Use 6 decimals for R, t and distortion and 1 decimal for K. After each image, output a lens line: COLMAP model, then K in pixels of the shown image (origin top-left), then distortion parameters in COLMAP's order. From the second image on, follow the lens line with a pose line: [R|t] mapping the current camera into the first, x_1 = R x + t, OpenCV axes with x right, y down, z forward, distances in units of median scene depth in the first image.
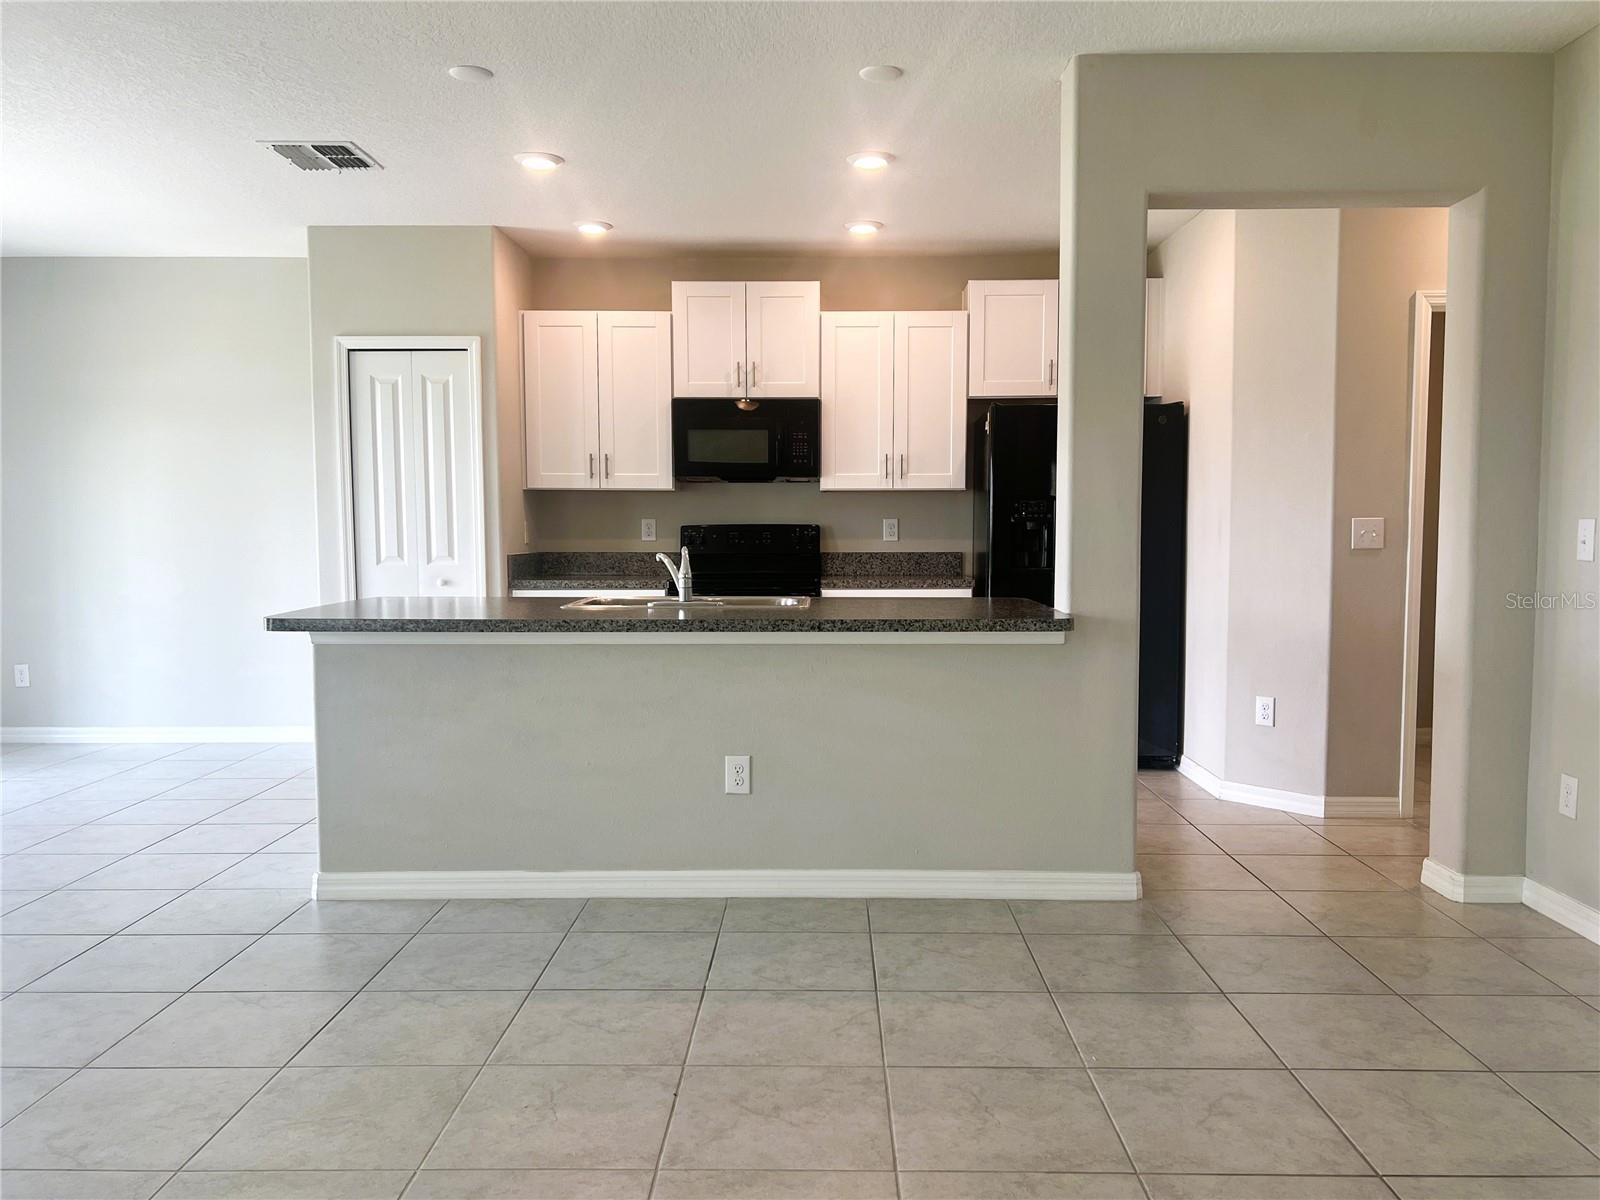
lens RADIAL K [[1216.6, 0, 800.0], [0, 1216.6, 600.0], [0, 0, 1]] dist [0.100109, -0.151011]
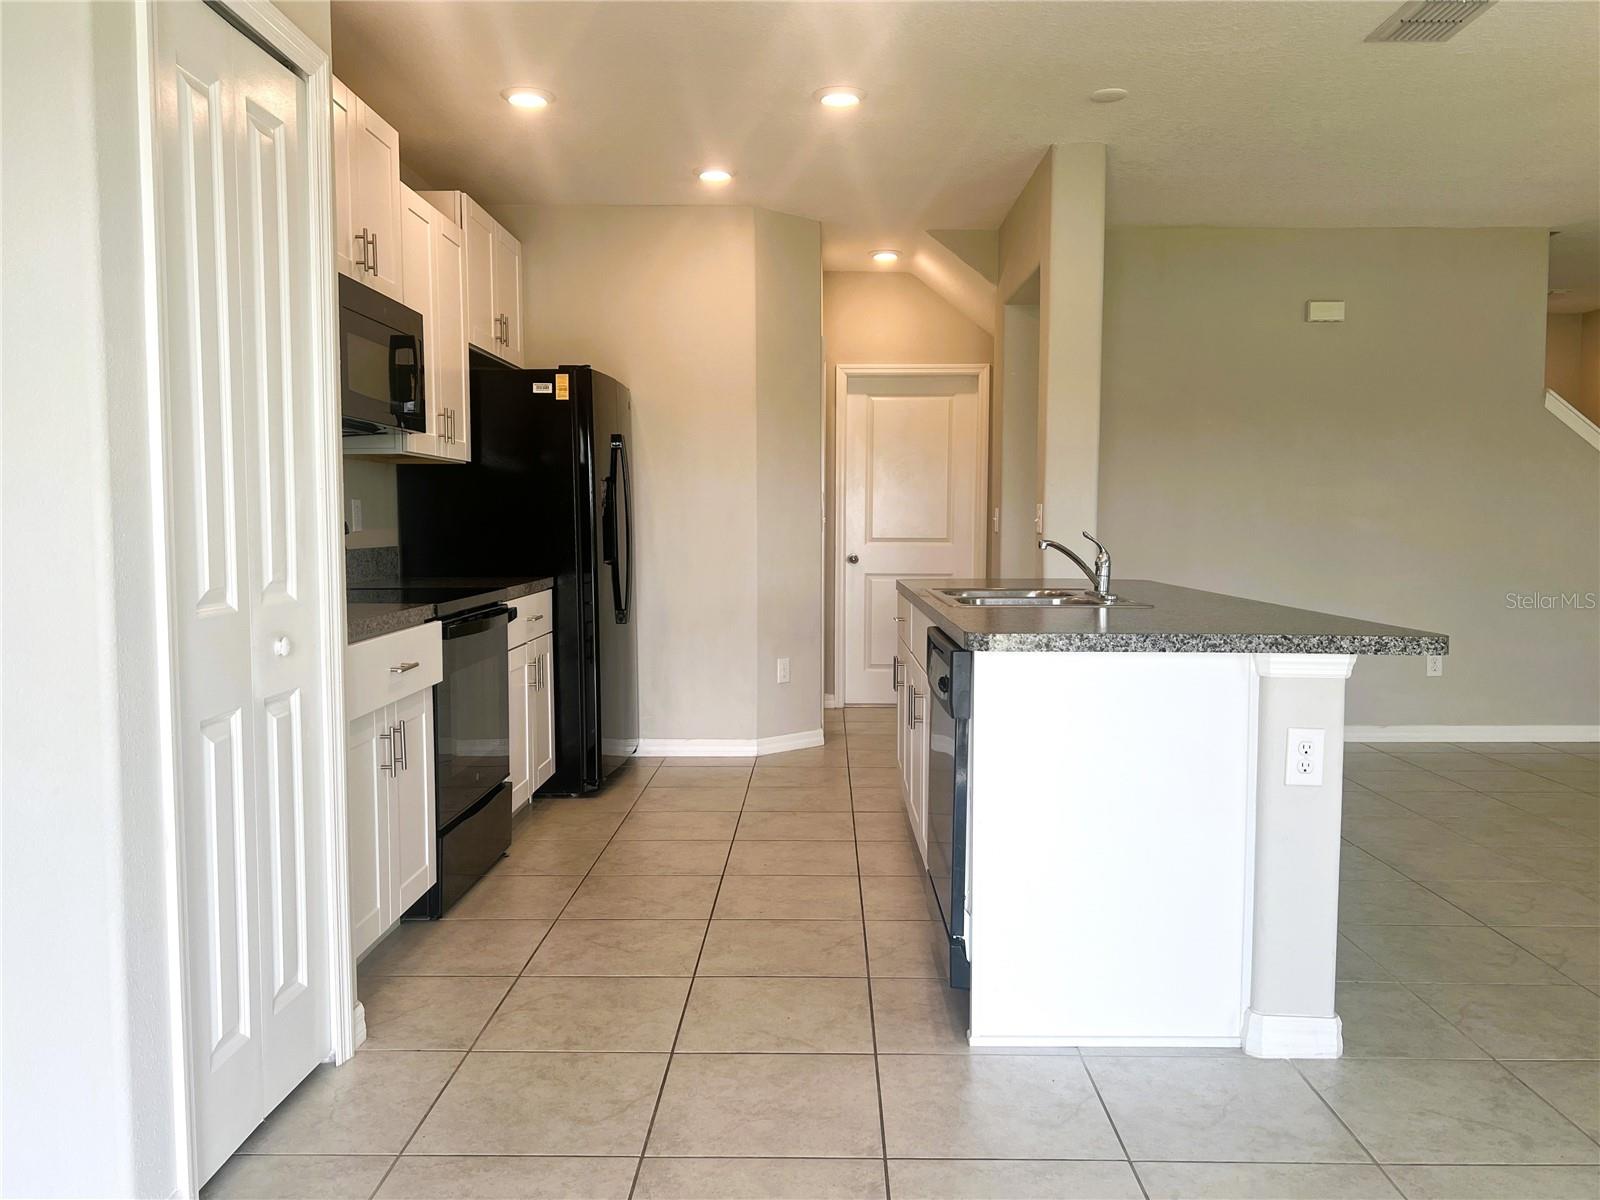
lens RADIAL K [[1260.3, 0, 798.7], [0, 1260.3, 626.4], [0, 0, 1]] dist [0.002273, -0.000501]
pose [[0.004967, -0.085908, 0.996291, -0.664296], [0.062925, 0.994355, 0.085428, -0.043746], [-0.998006, 0.062268, 0.010345, 0.796481]]
